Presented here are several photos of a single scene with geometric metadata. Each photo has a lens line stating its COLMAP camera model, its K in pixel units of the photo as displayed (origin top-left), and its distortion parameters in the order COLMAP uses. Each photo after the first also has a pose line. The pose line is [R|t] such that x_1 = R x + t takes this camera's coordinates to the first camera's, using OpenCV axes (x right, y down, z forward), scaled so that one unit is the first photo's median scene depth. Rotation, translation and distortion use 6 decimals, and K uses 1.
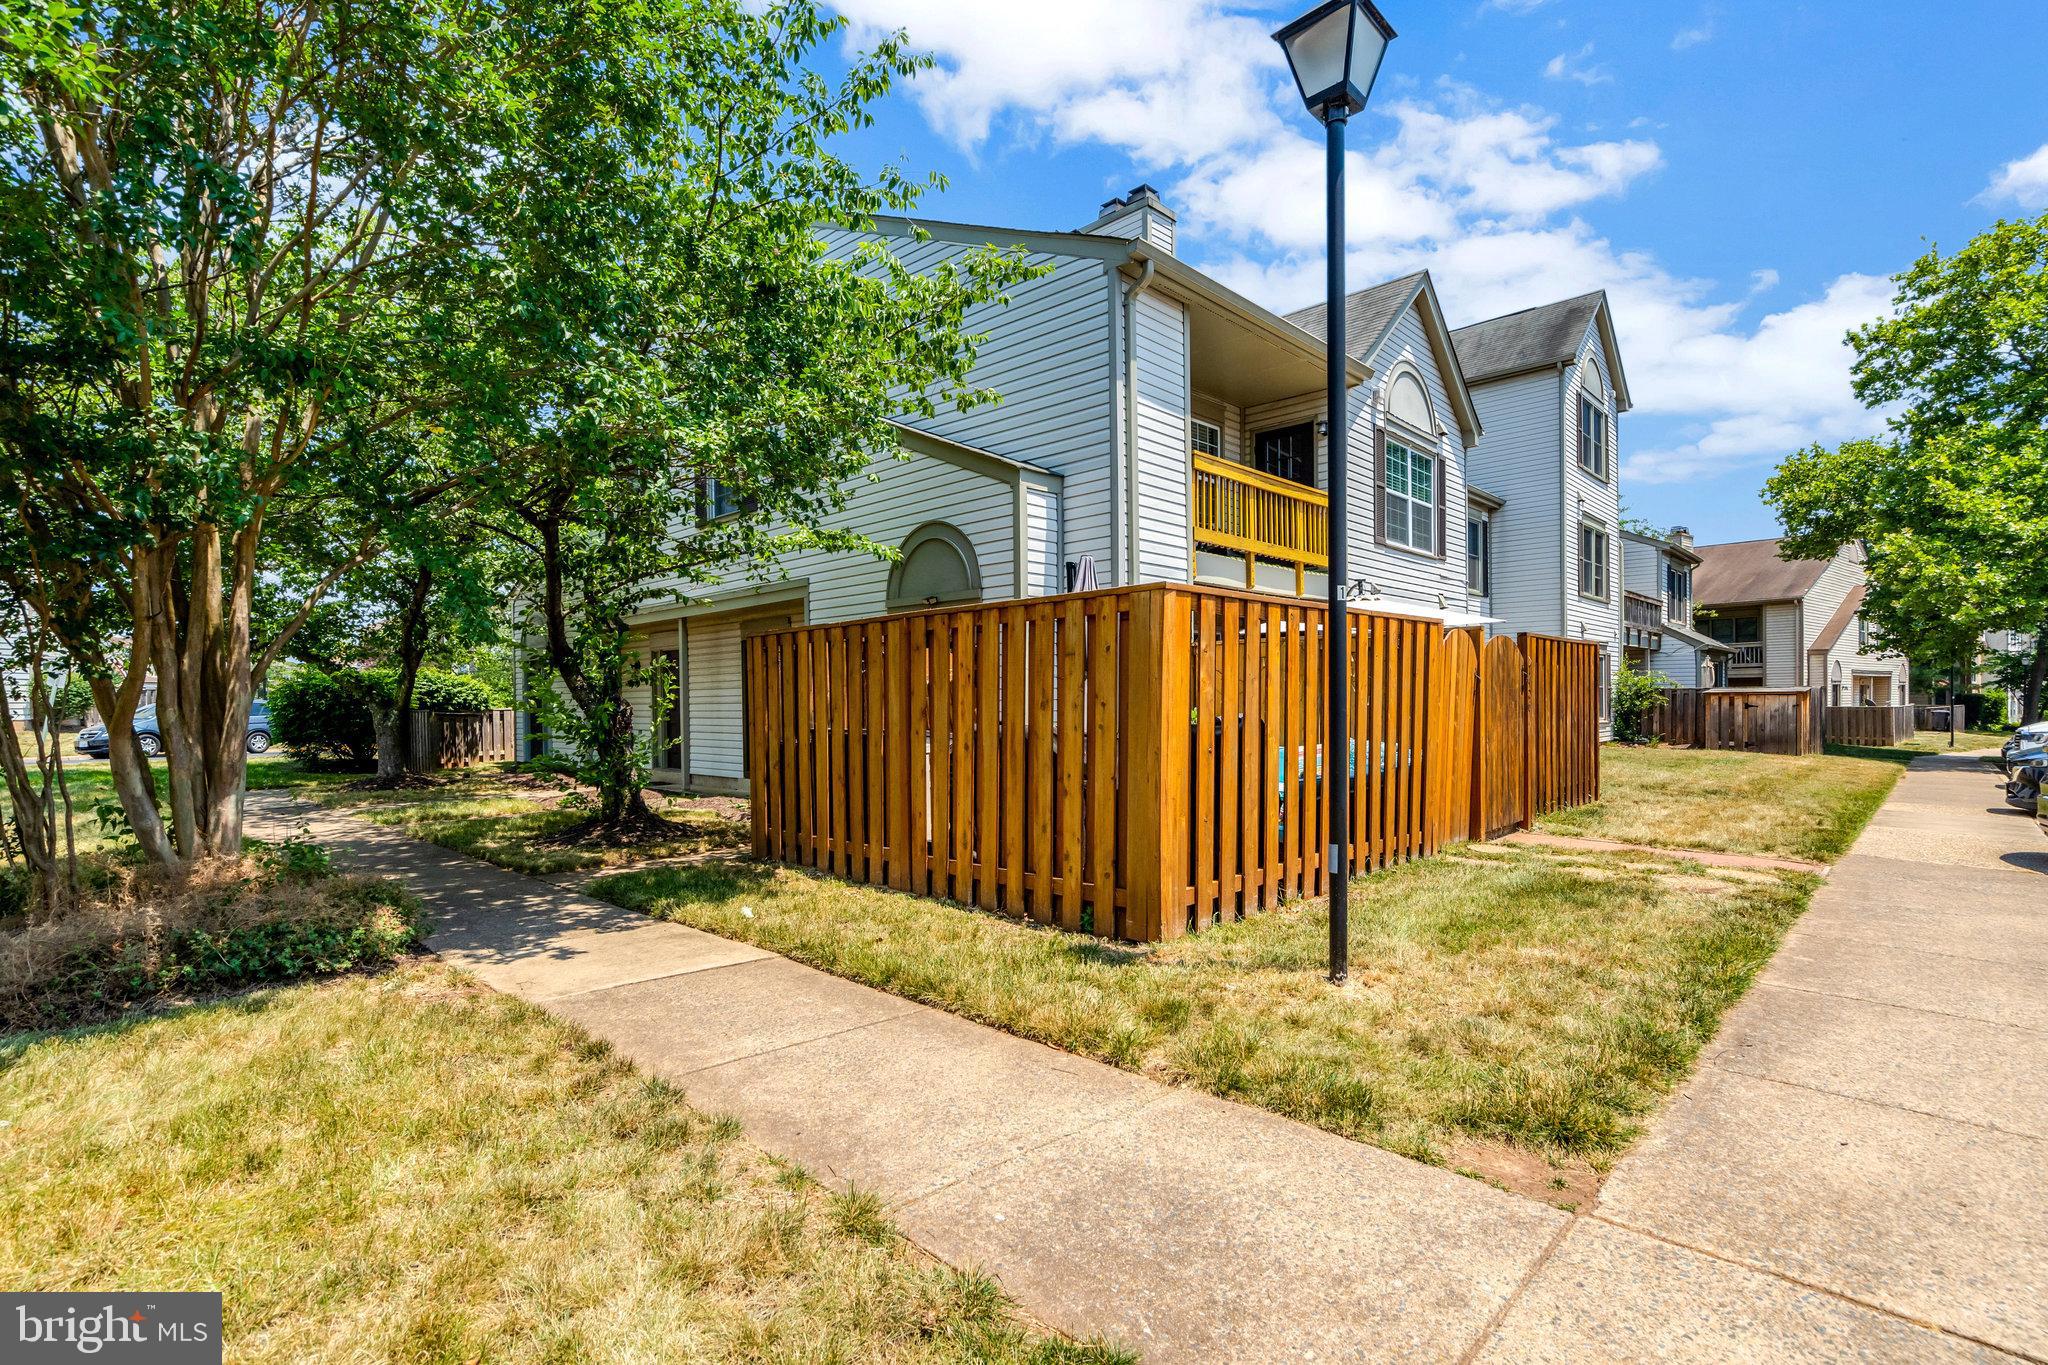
lens RADIAL K [[952.8, 0, 1024.0], [0, 952.8, 682.5], [0, 0, 1]] dist [0.005840, 0.000916]
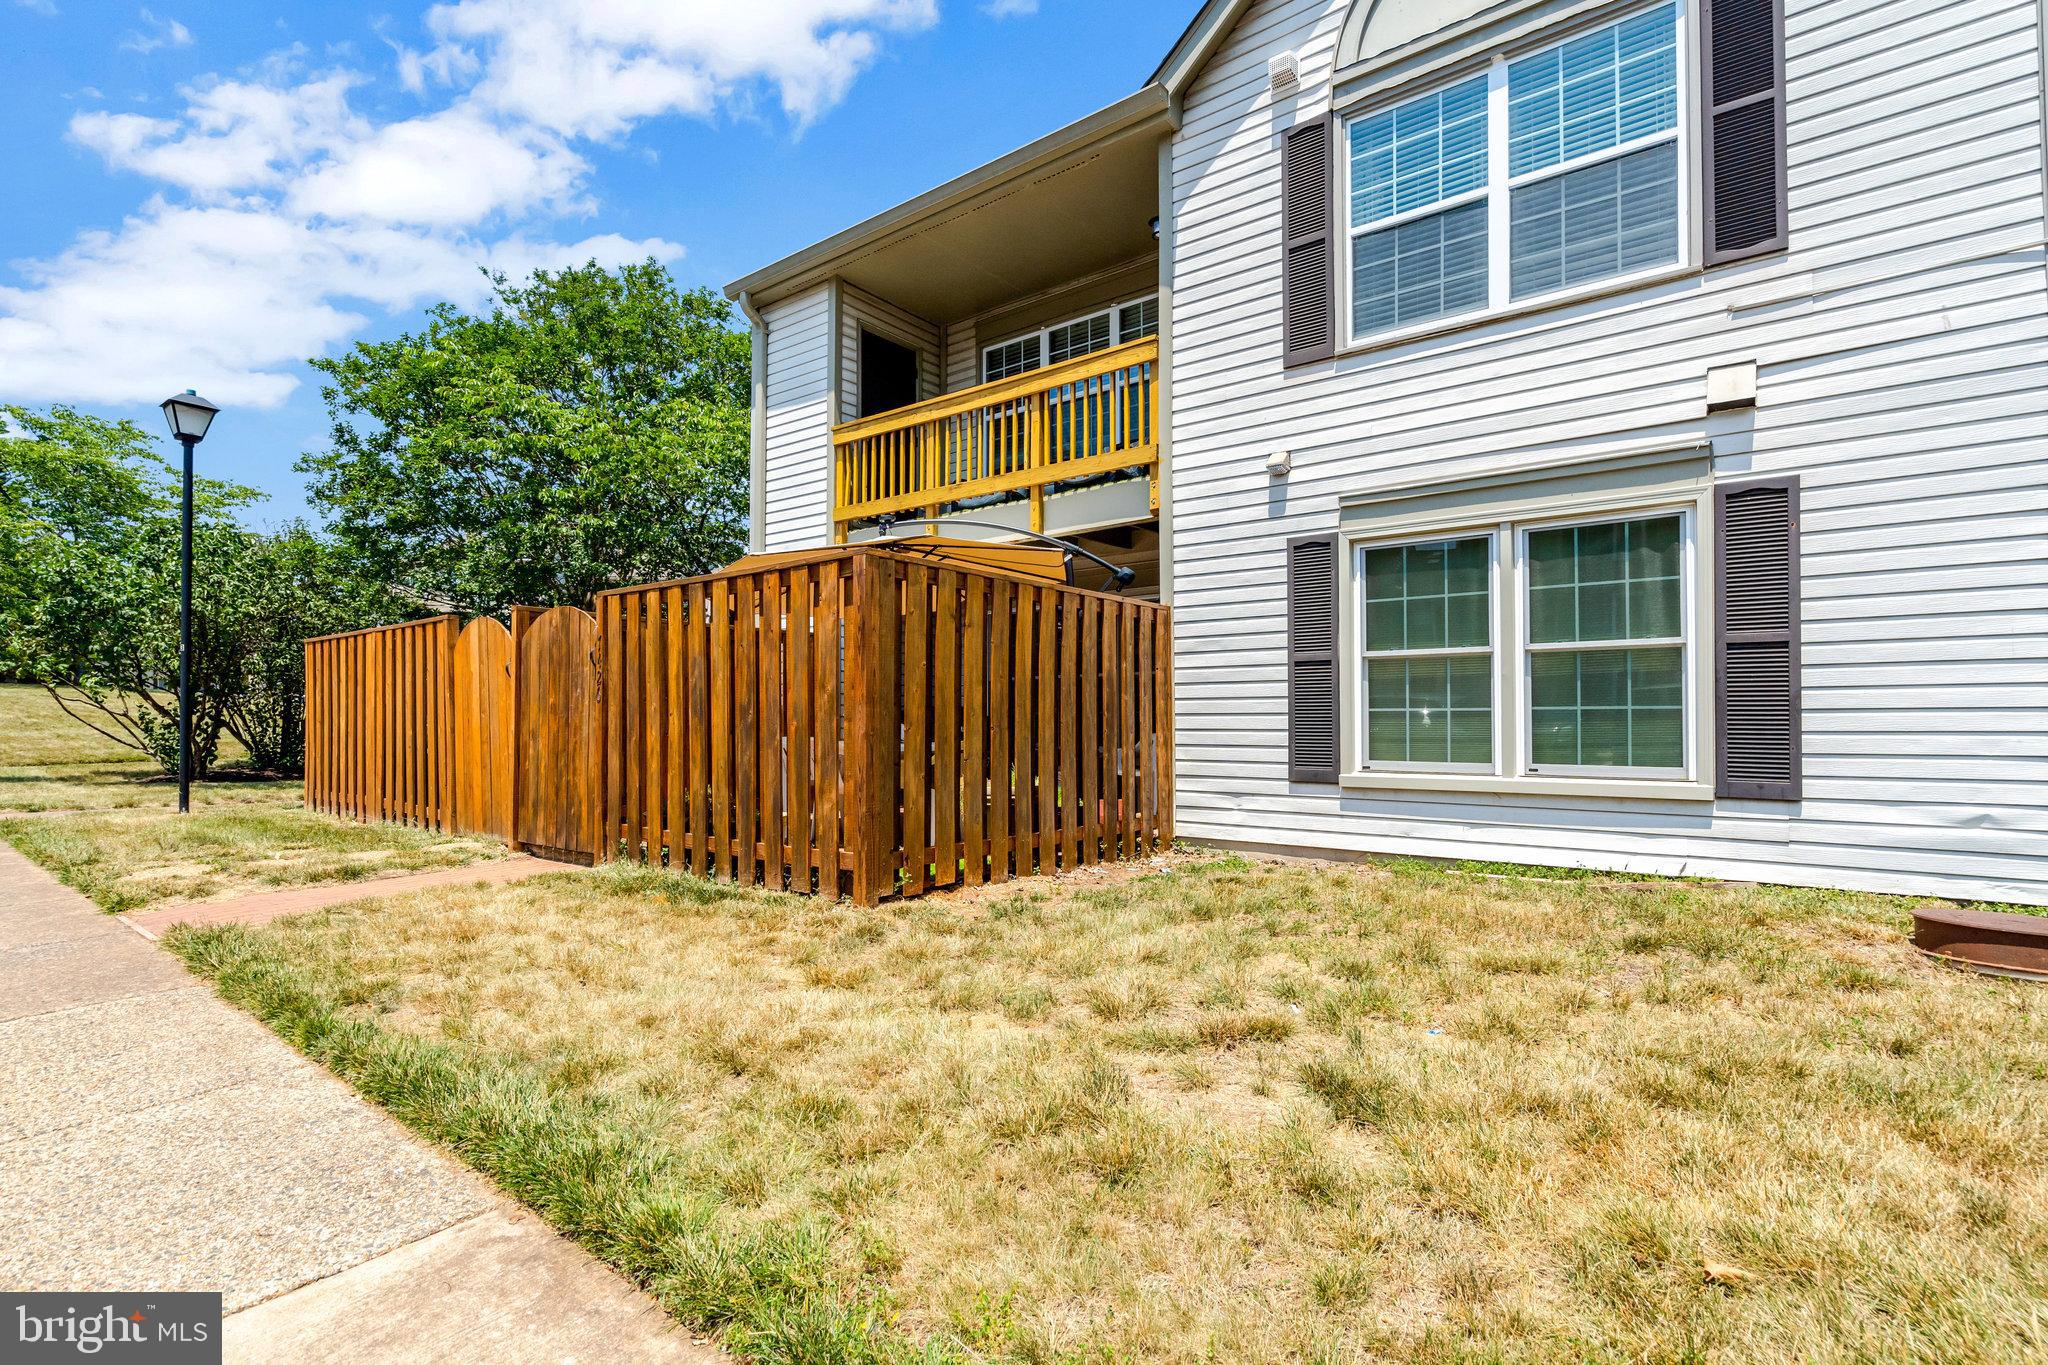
lens RADIAL K [[952.8, 0, 1024.0], [0, 952.8, 682.5], [0, 0, 1]] dist [0.005840, 0.000916]
pose [[0.107616, -0.018203, -0.994026, 0.952706], [0.028305, 0.999483, -0.015239, 0.023870], [0.993790, -0.026496, 0.108076, 0.907107]]
